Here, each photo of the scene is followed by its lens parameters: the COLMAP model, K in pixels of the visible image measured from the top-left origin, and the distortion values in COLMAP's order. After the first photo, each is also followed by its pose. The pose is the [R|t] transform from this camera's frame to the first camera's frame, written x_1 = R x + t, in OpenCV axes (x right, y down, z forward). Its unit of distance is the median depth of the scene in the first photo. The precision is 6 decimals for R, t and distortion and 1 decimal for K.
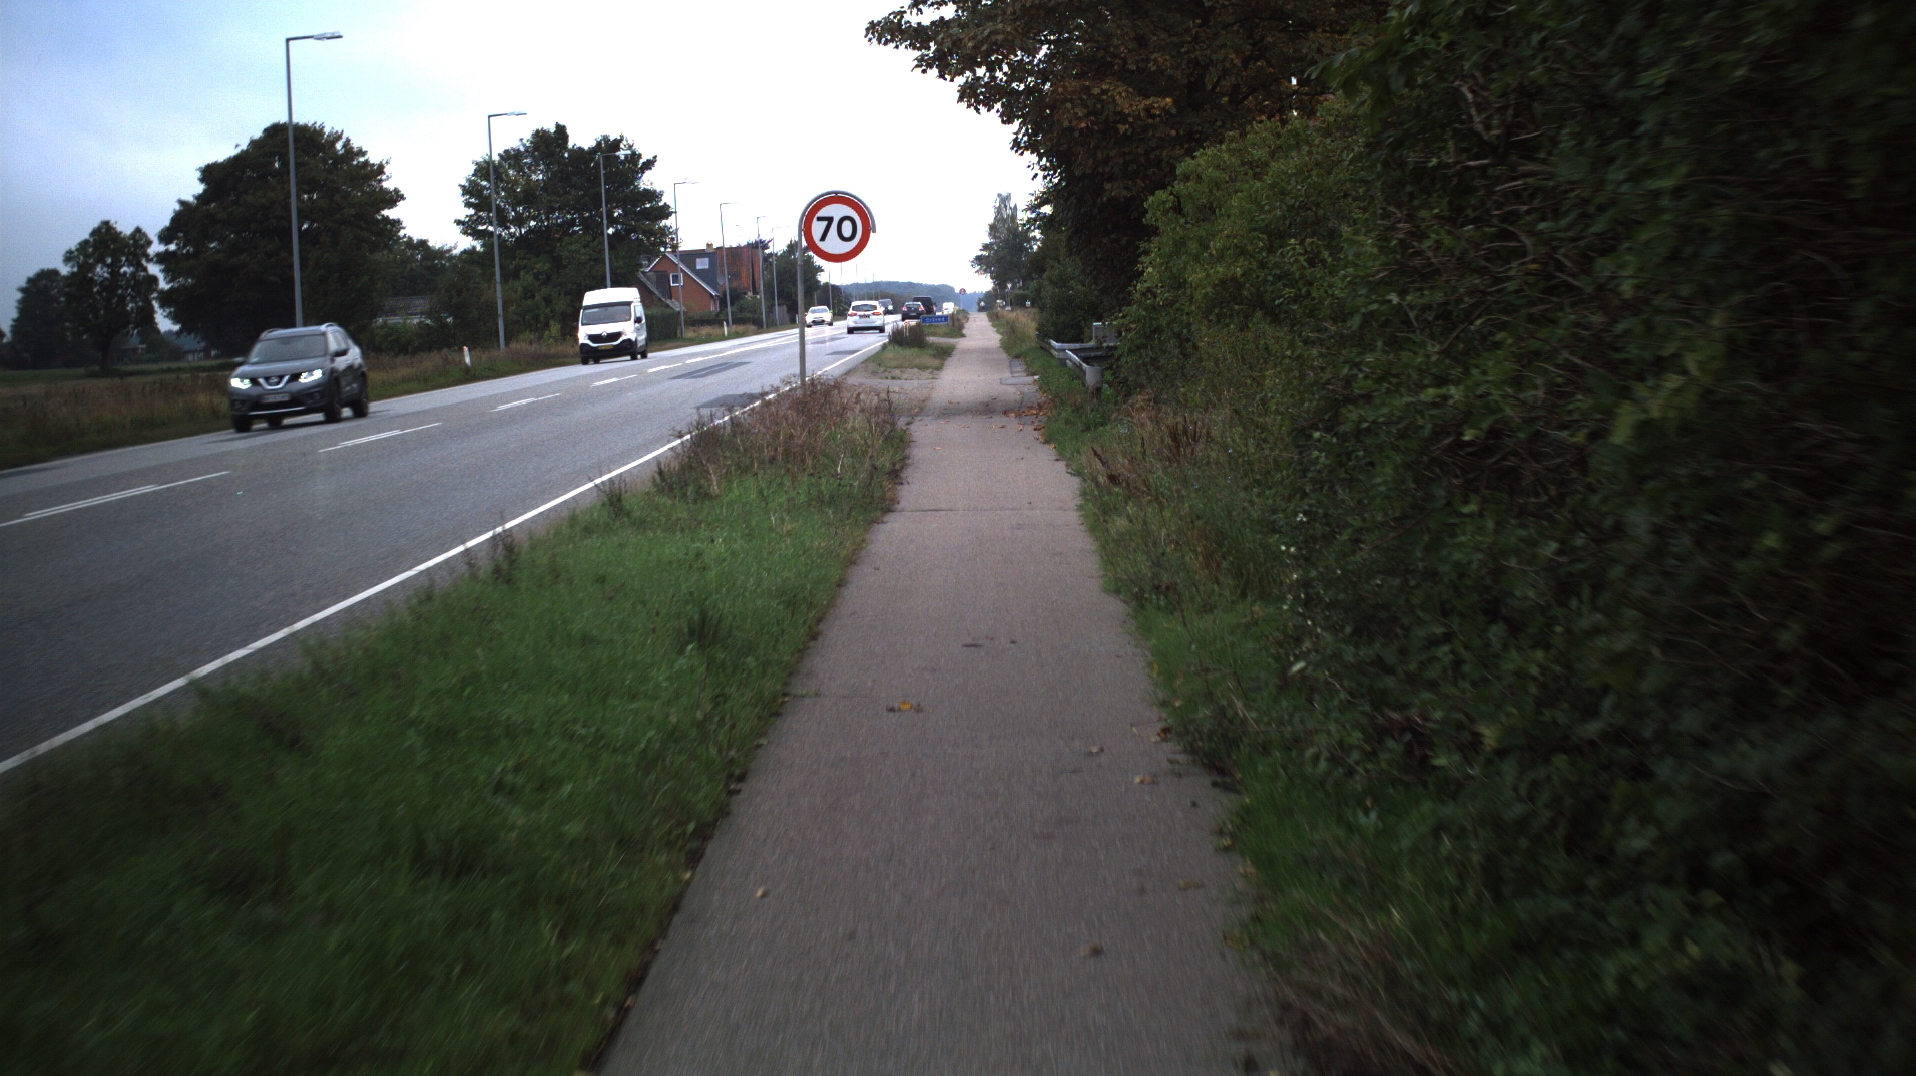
lens RADIAL K [[4656.2, 0, 958.0], [0, 4656.2, 538.0], [0, 0, 1]] dist [-0.486776, 0.417385]
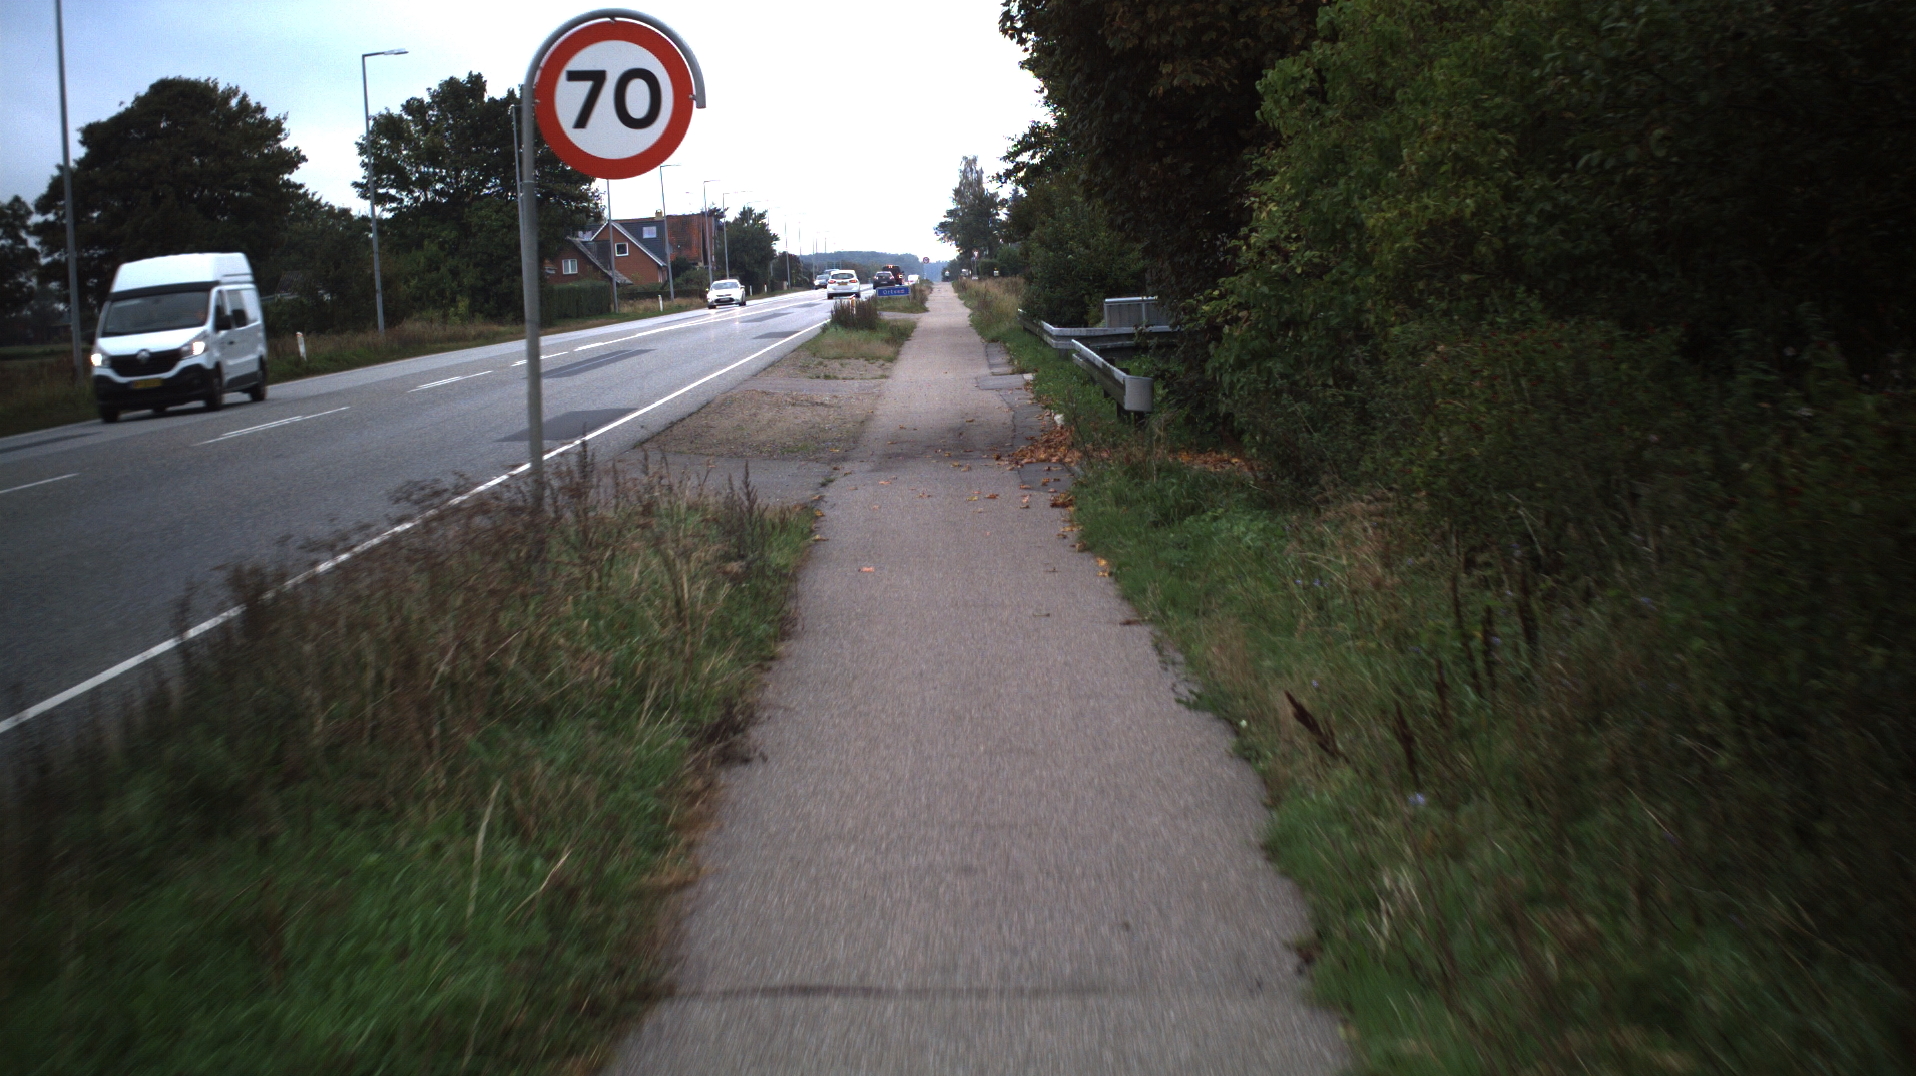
lens RADIAL K [[3649.2, 0, 958.0], [0, 3649.2, 538.0], [0, 0, 1]] dist [-0.292643, 0.185069]
pose [[0.999941, -0.006840, 0.008388, 0.001062], [0.006651, 0.999730, 0.022254, -0.016006], [-0.008538, -0.022197, 0.999717, 0.317670]]
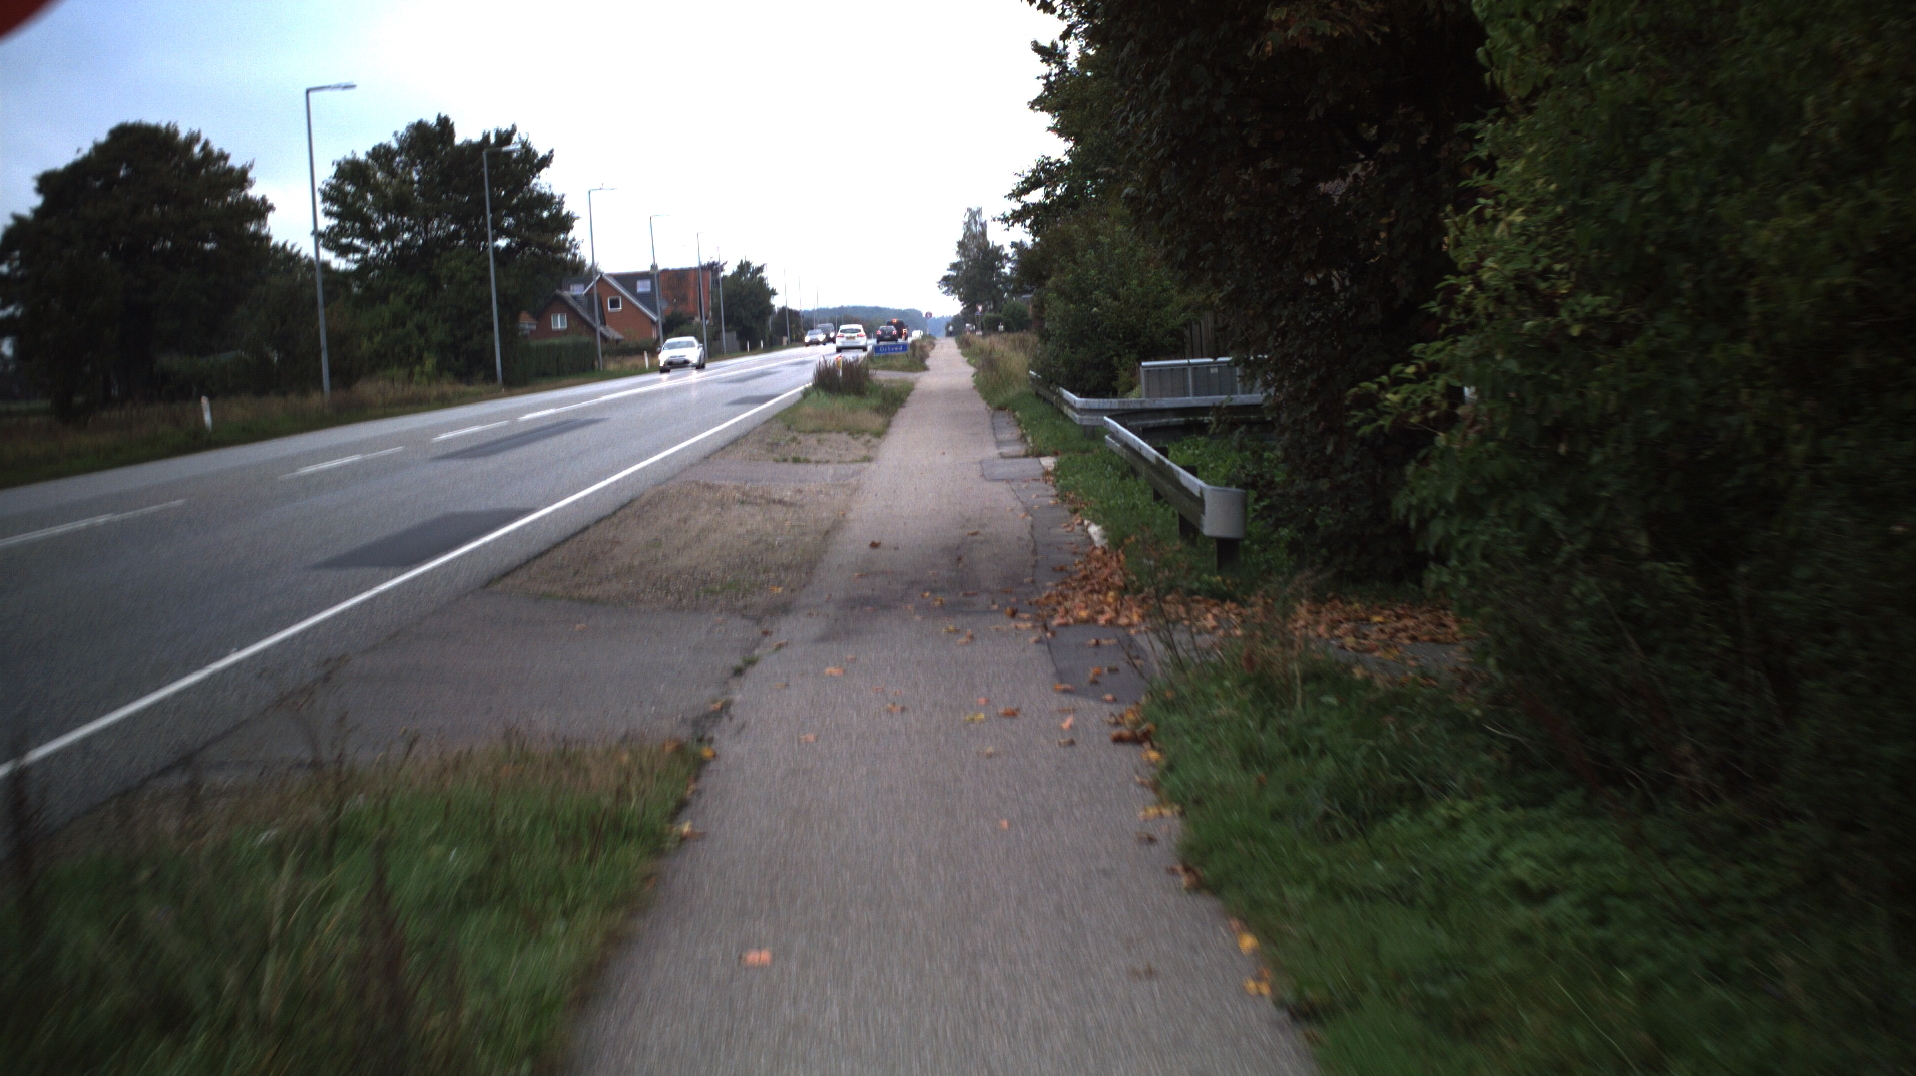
lens RADIAL K [[3290.0, 0, 958.0], [0, 3290.0, 538.0], [0, 0, 1]] dist [-0.243085, 0.100292]
pose [[0.999949, -0.007516, 0.006690, 0.002550], [0.007424, 0.999877, 0.013783, -0.021982], [-0.006792, -0.013733, 0.999883, 0.430485]]
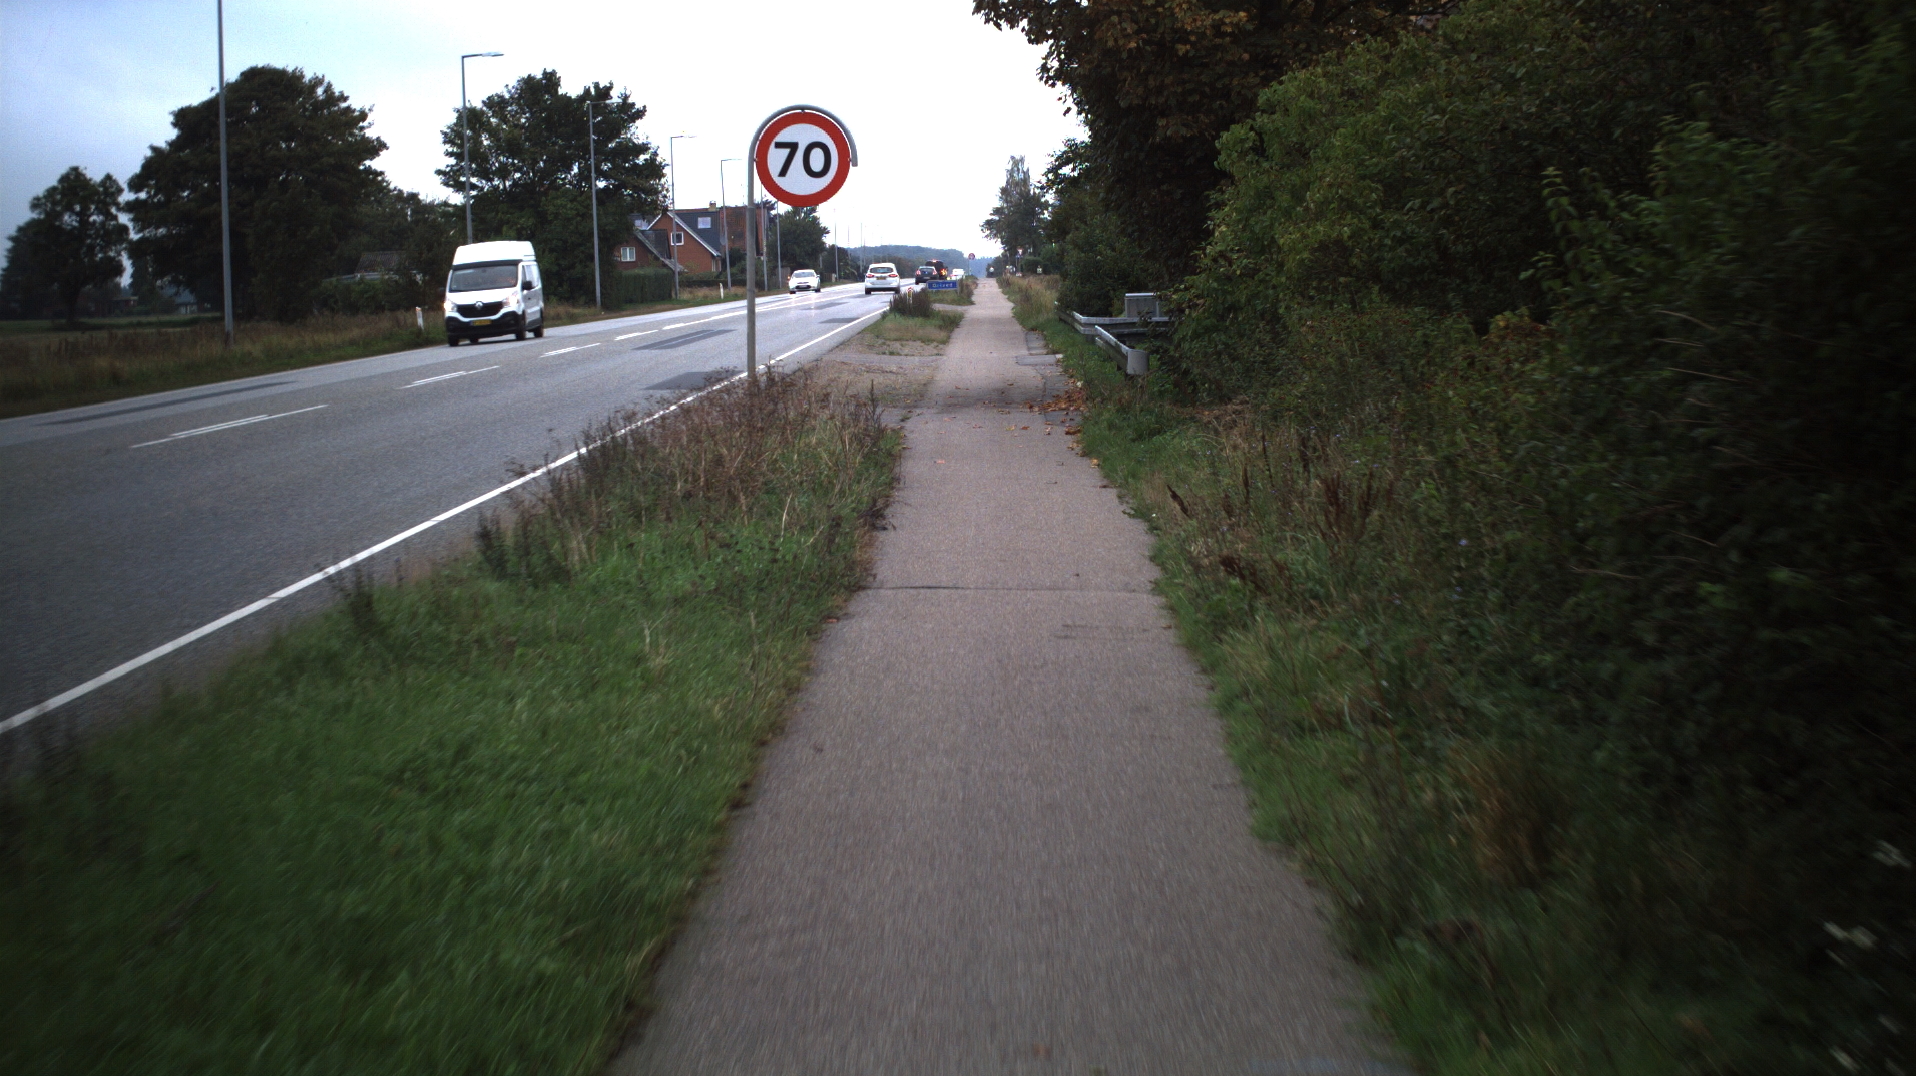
lens RADIAL K [[4092.8, 0, 958.0], [0, 4092.8, 538.0], [0, 0, 1]] dist [-0.358182, -0.079645]
pose [[0.999840, 0.017897, -0.000586, -0.000434], [-0.017885, 0.999723, 0.015311, -0.008838], [0.000860, -0.015298, 0.999883, 0.178157]]
